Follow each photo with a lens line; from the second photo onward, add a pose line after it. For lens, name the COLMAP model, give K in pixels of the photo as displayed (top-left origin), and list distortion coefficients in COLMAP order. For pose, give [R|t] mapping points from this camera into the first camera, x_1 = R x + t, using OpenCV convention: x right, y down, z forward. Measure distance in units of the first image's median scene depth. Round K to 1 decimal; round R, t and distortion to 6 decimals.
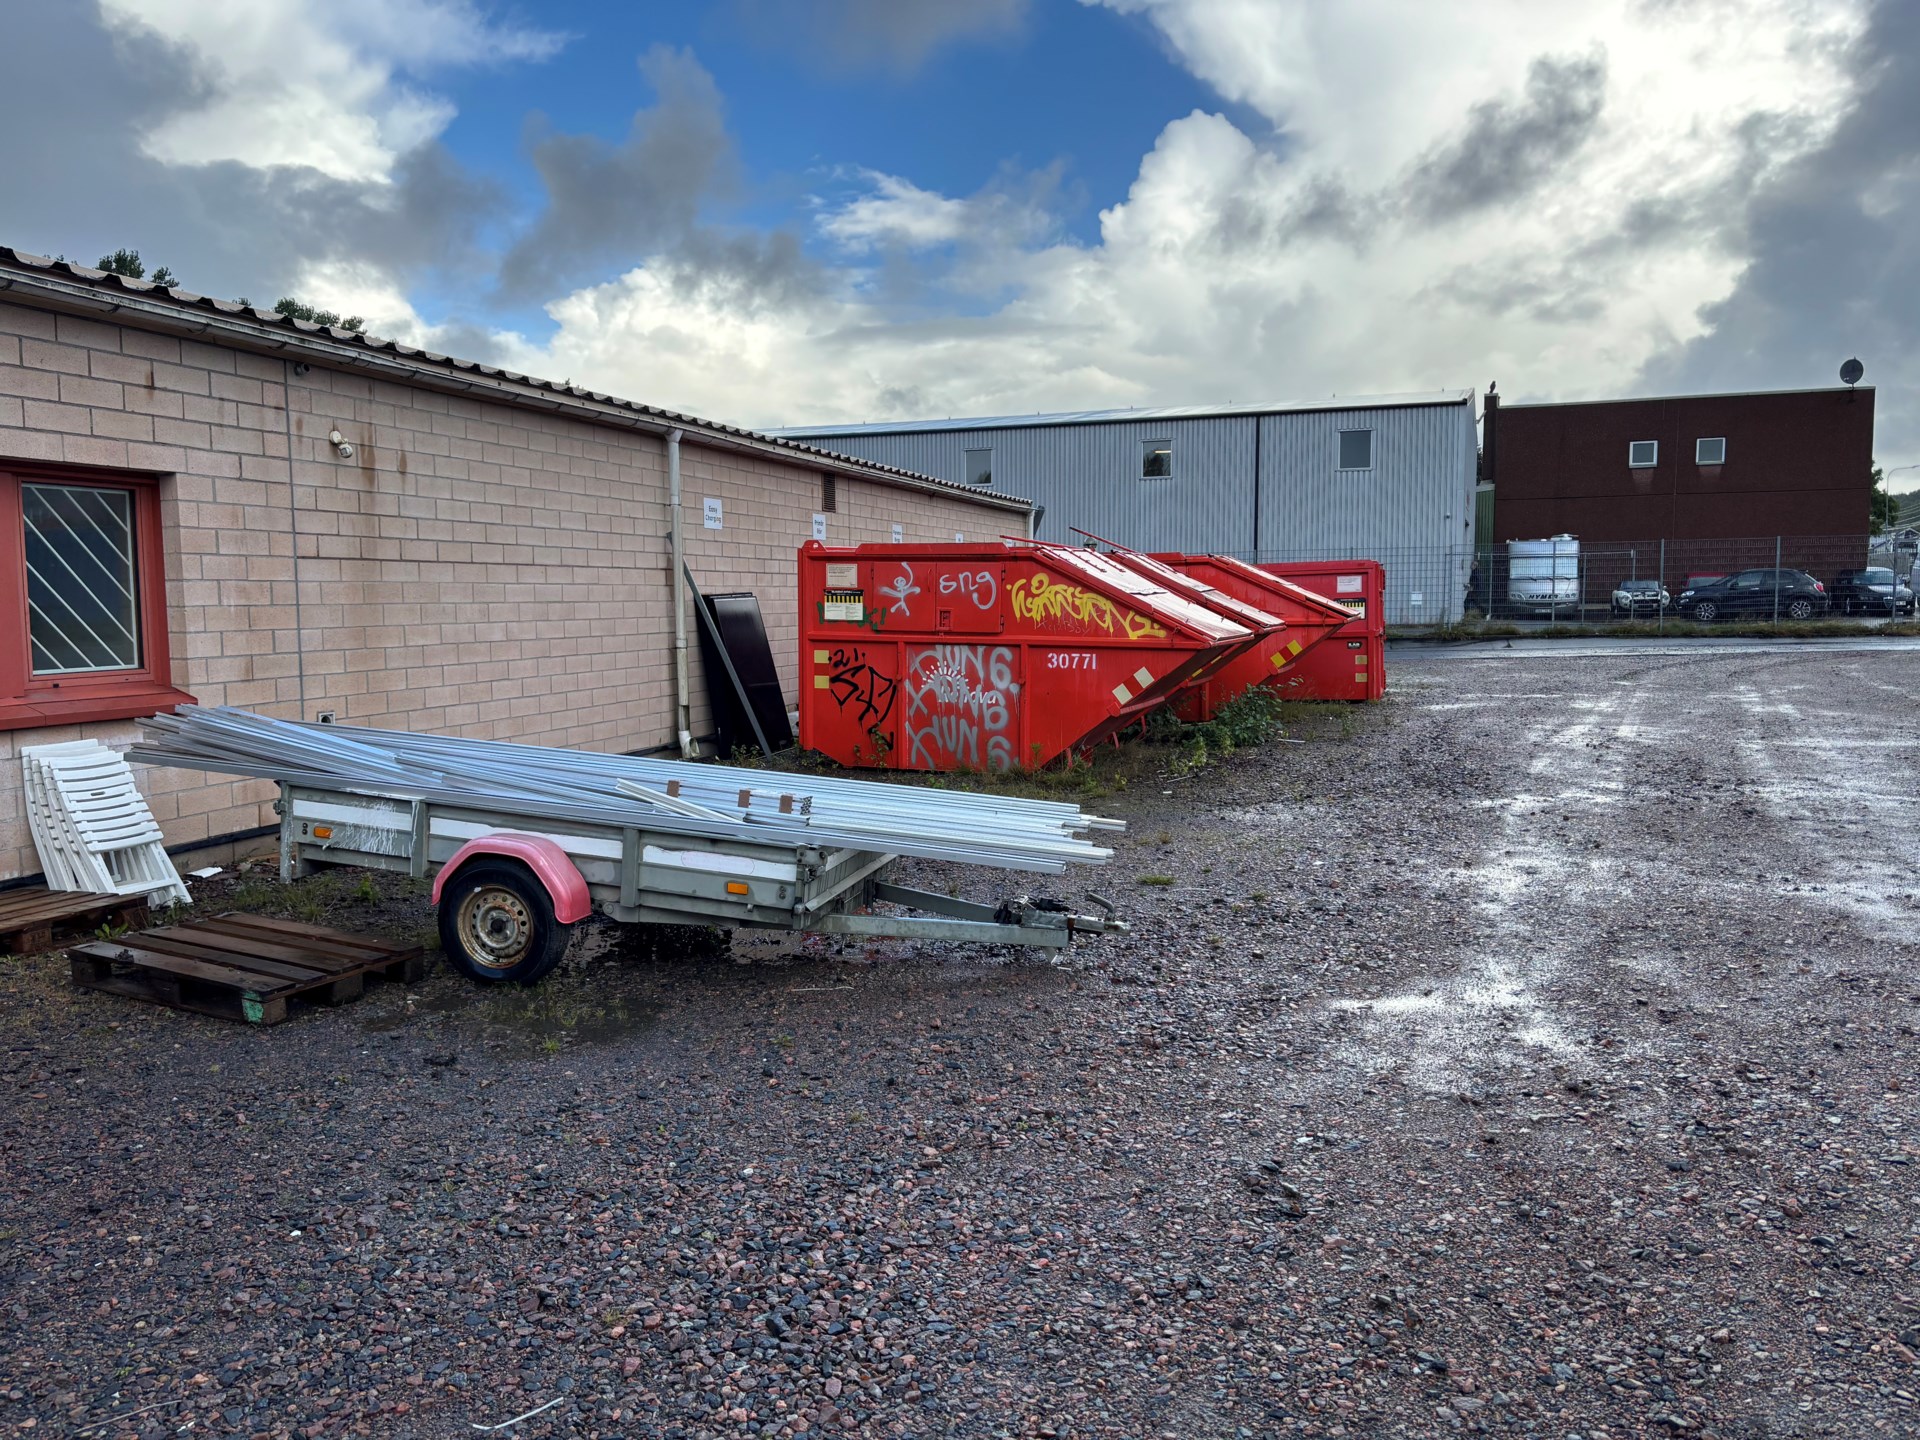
lens RADIAL K [[1409.1, 0, 957.7], [0, 1409.1, 742.0], [0, 0, 1]] dist [0.007333, 0.002227]
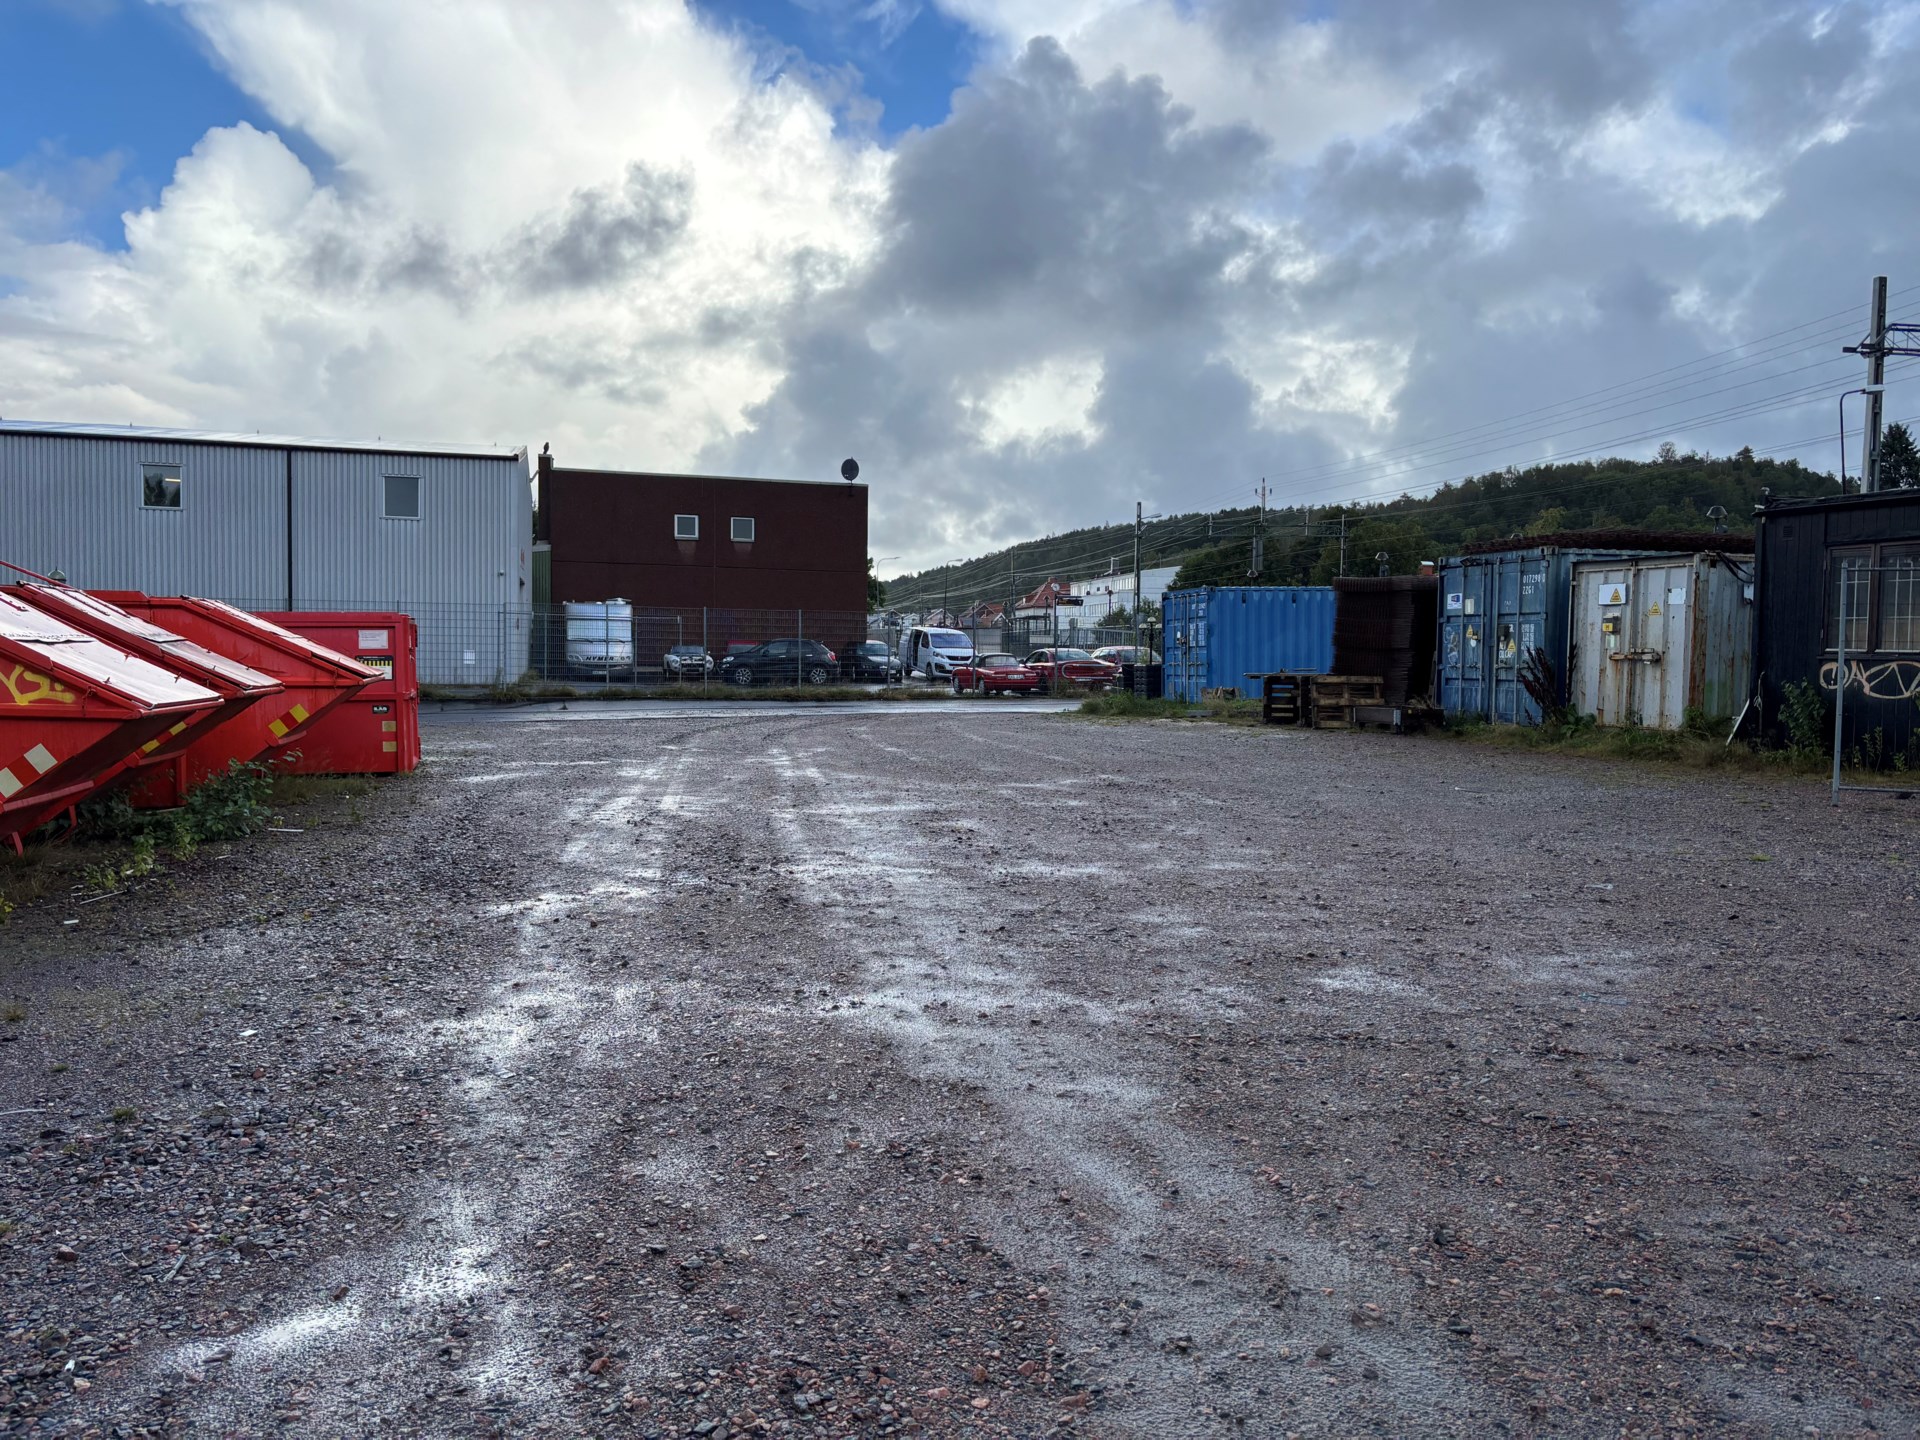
lens RADIAL K [[1446.2, 0, 960.0], [0, 1446.2, 720.0], [0, 0, 1]] dist [0.030887, -0.038567]
pose [[0.805814, -0.001390, 0.592167, 0.057357], [0.035827, 0.998280, -0.046409, -0.011438], [-0.591084, 0.058612, 0.804478, 0.102010]]
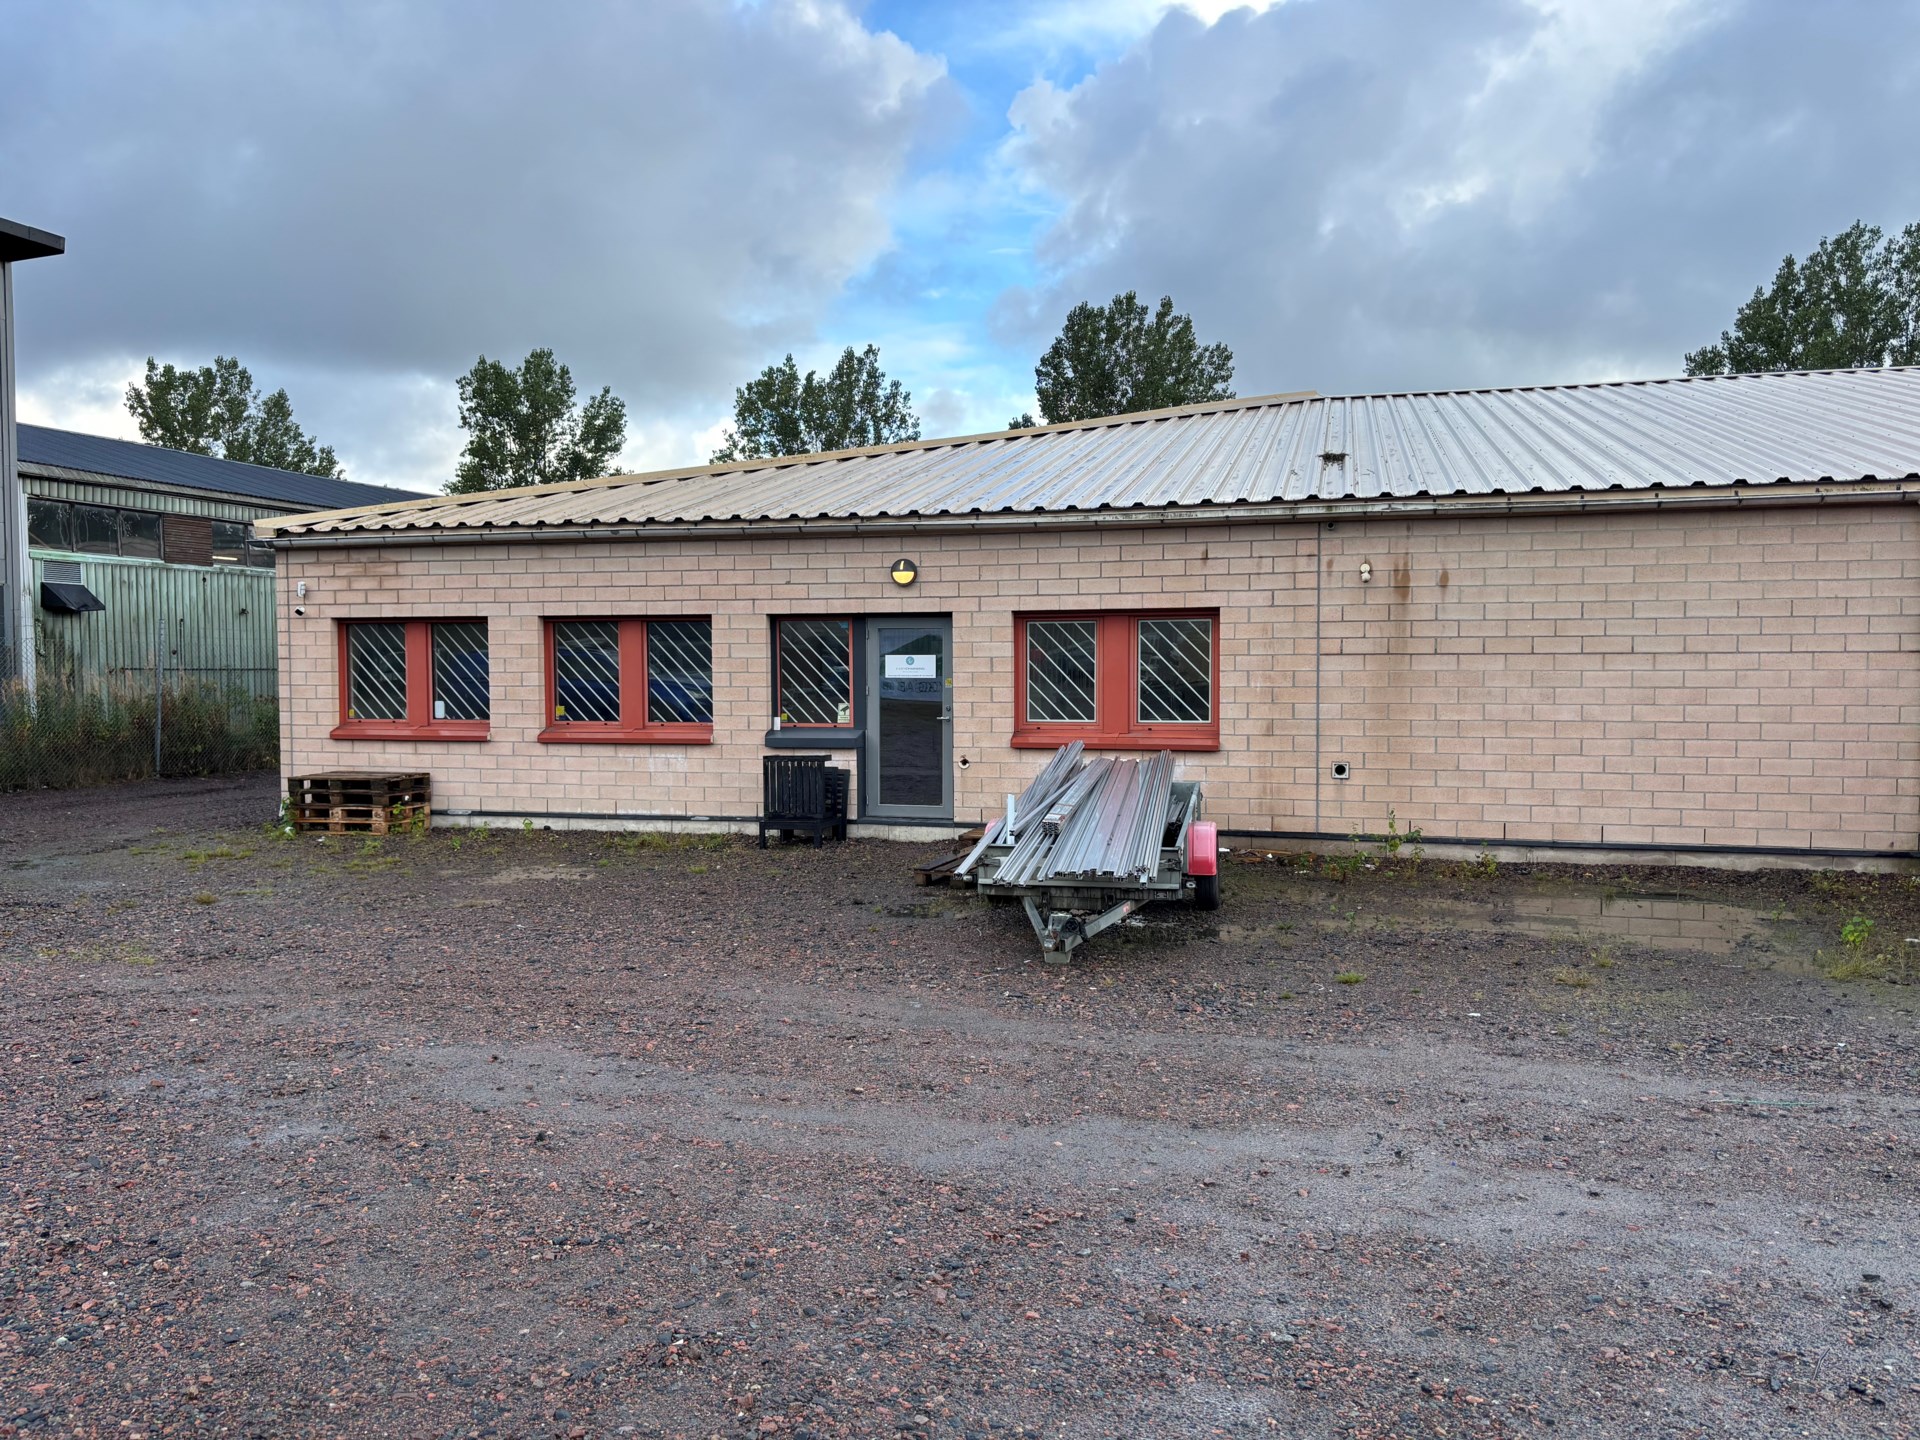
lens RADIAL K [[1446.2, 0, 960.0], [0, 1446.2, 720.0], [0, 0, 1]] dist [0.030887, -0.038567]
pose [[0.041827, 0.050952, -0.997825, 0.550461], [-0.100404, 0.993858, 0.046541, -0.051750], [0.994067, 0.098239, 0.046686, 0.305163]]
